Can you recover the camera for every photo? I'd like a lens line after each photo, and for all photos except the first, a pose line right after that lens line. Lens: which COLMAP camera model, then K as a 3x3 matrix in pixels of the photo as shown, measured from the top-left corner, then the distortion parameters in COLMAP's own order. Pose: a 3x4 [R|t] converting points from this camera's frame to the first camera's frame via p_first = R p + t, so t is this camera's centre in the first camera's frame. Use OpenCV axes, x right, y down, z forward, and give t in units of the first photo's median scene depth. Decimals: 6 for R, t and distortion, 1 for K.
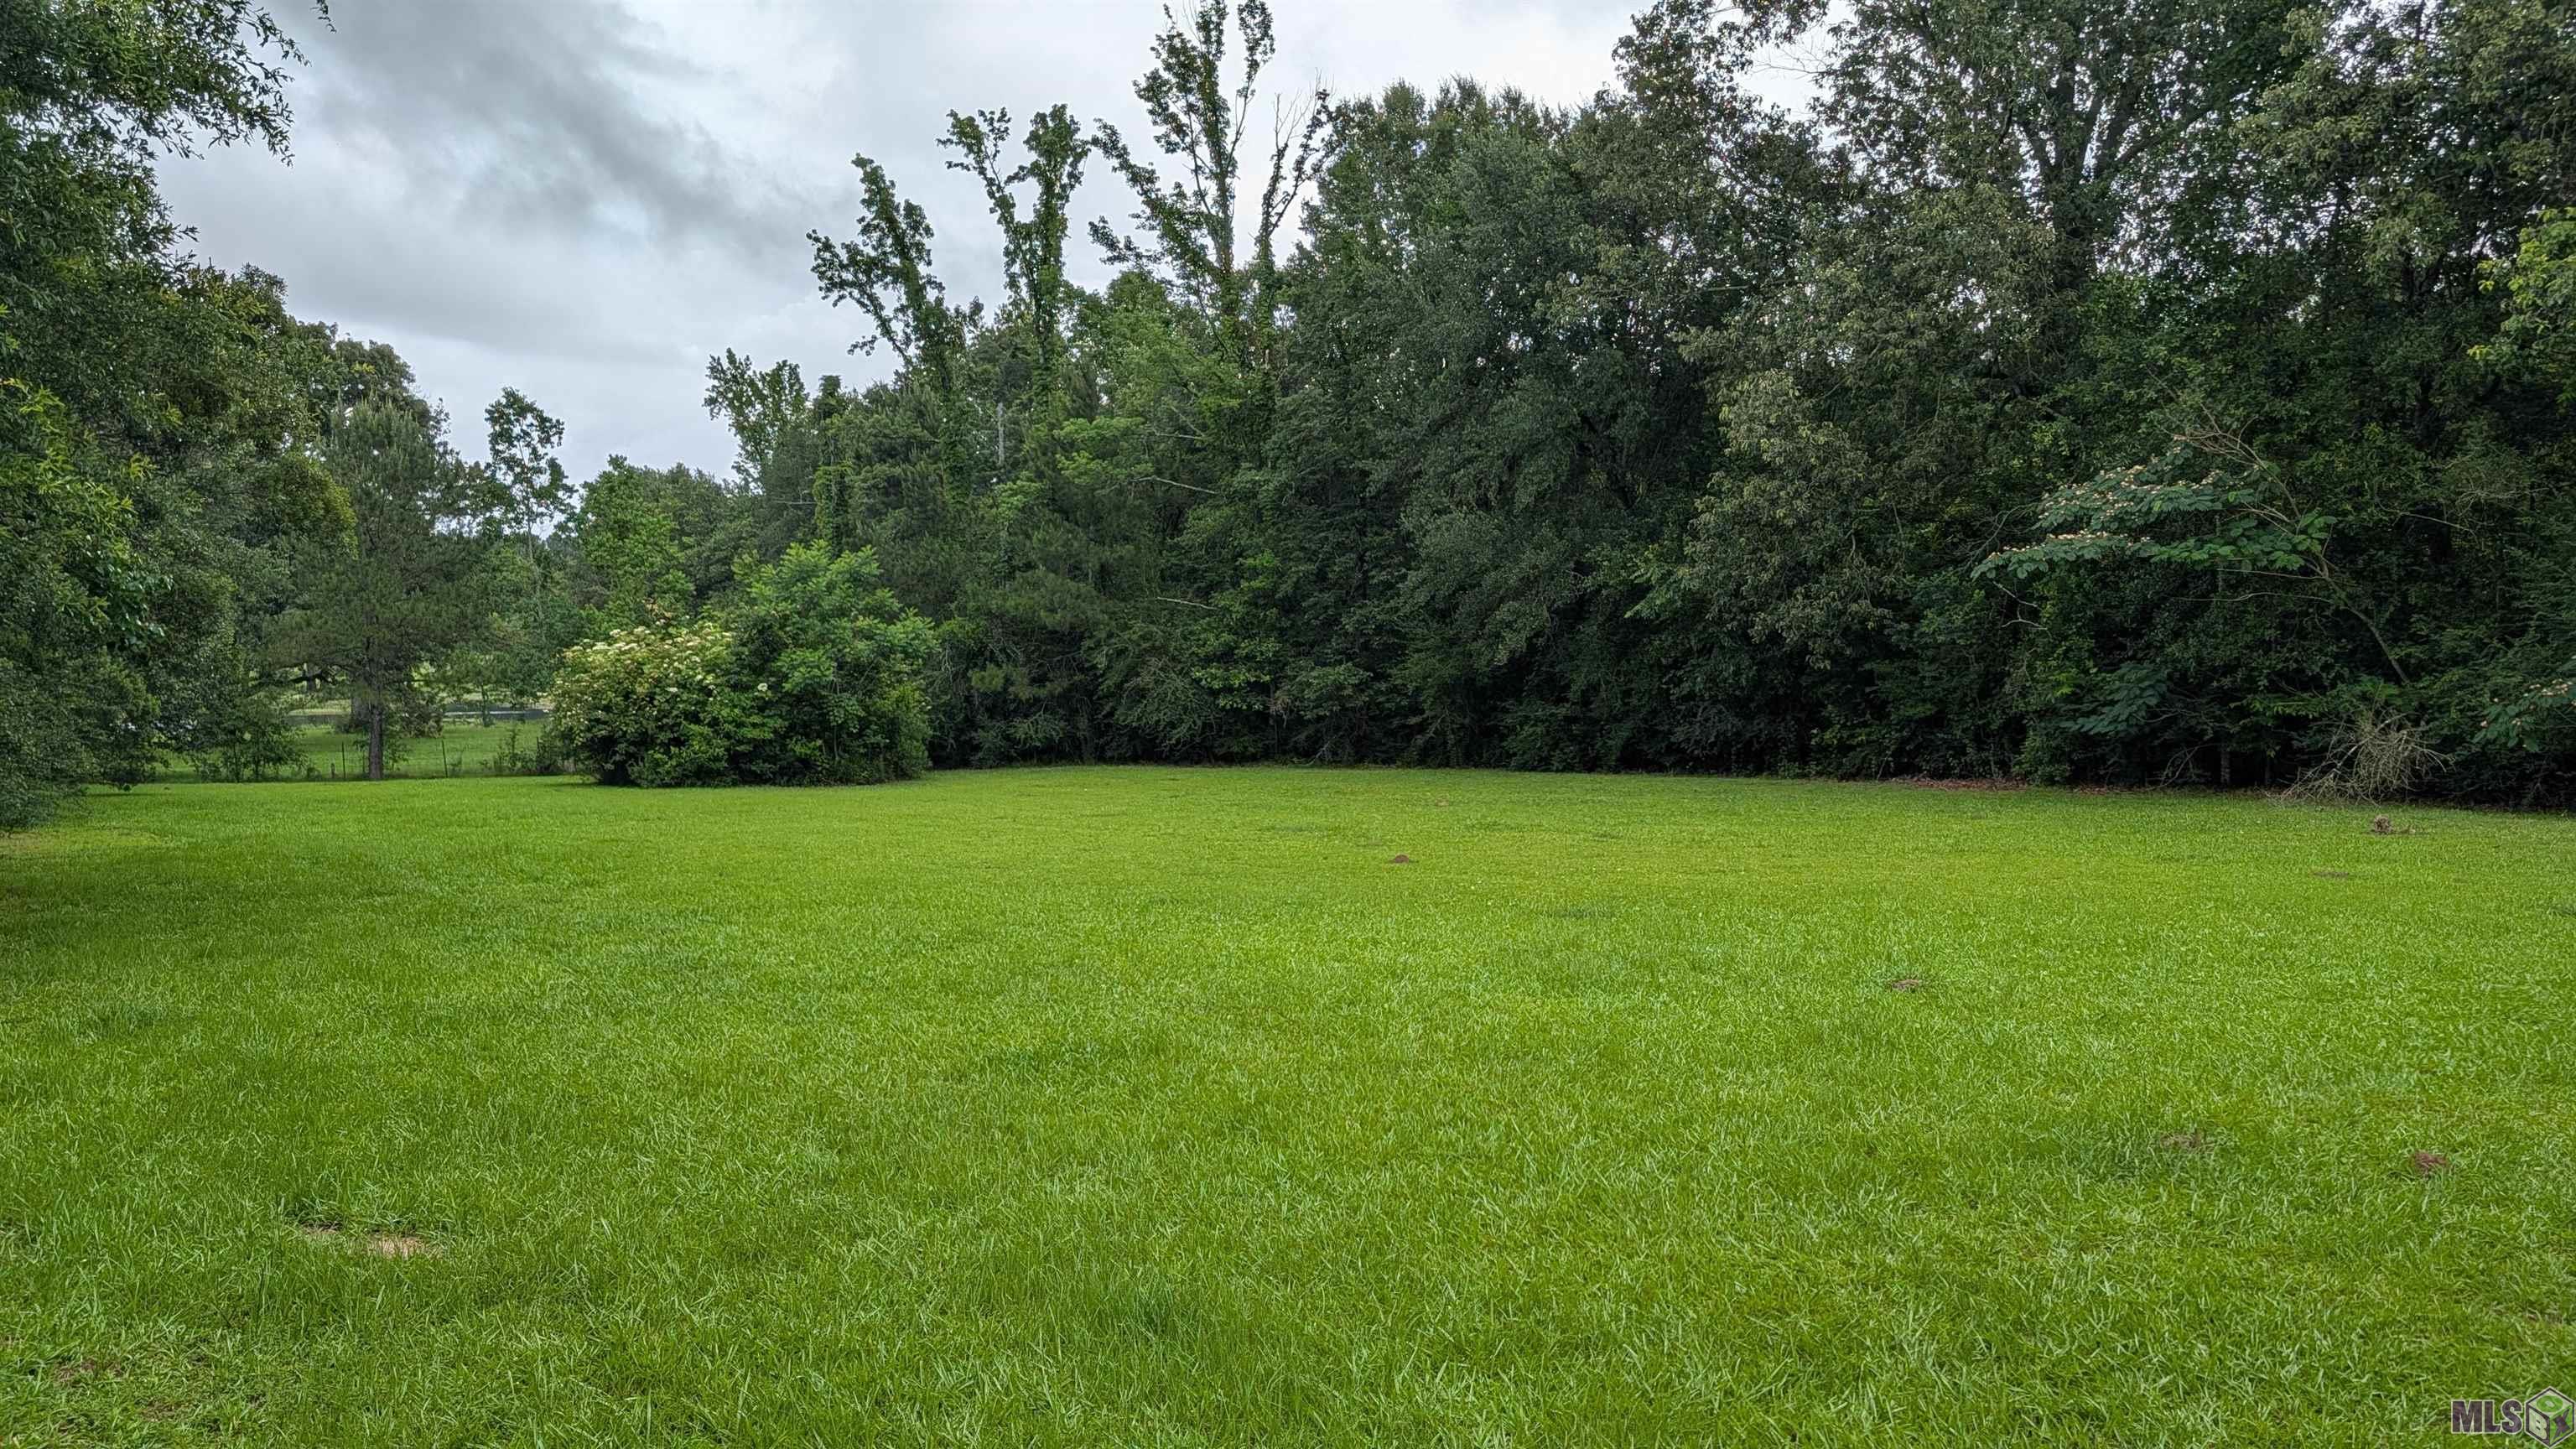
lens RADIAL K [[1875.3, 0, 1257.9], [0, 1875.3, 674.8], [0, 0, 1]] dist [0.039756, -0.039820]
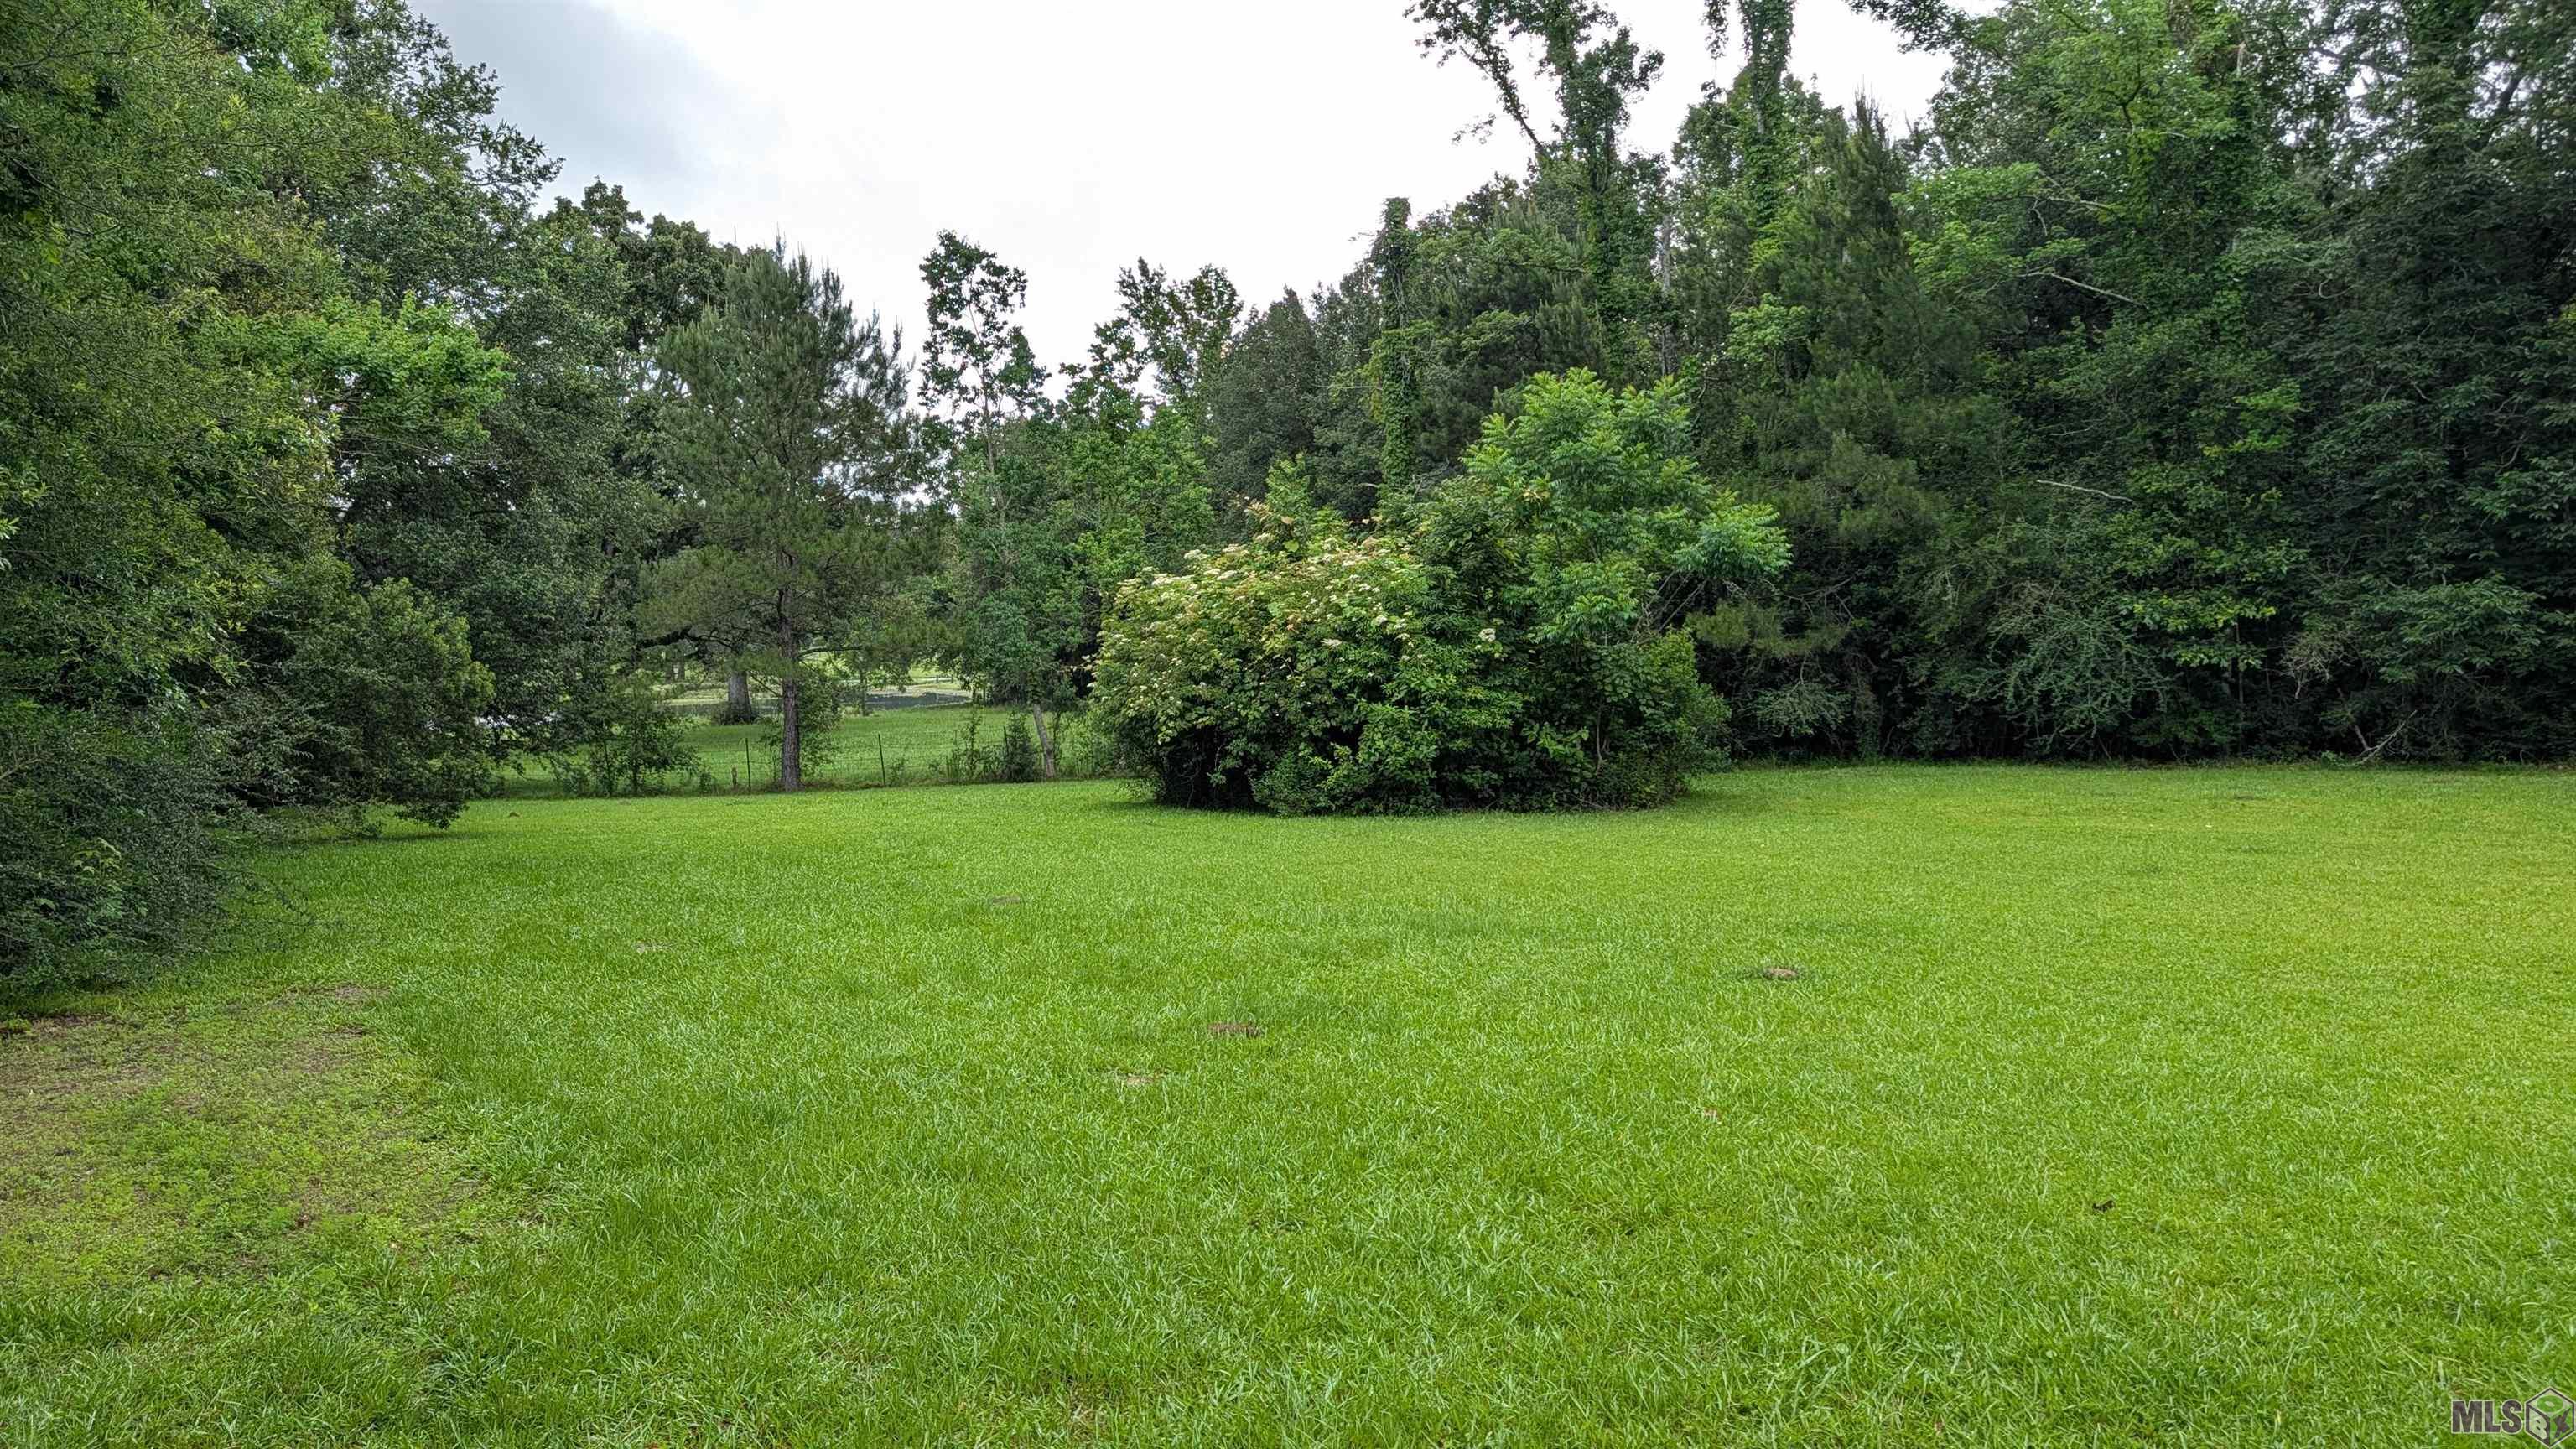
lens RADIAL K [[1875.3, 0, 1290.3], [0, 1875.3, 728.2], [0, 0, 1]] dist [0.039756, -0.039820]
pose [[0.989461, -0.011801, -0.144318, -0.195504], [0.017287, 0.999172, 0.036818, 0.010230], [0.143764, -0.038925, 0.988846, 0.357993]]
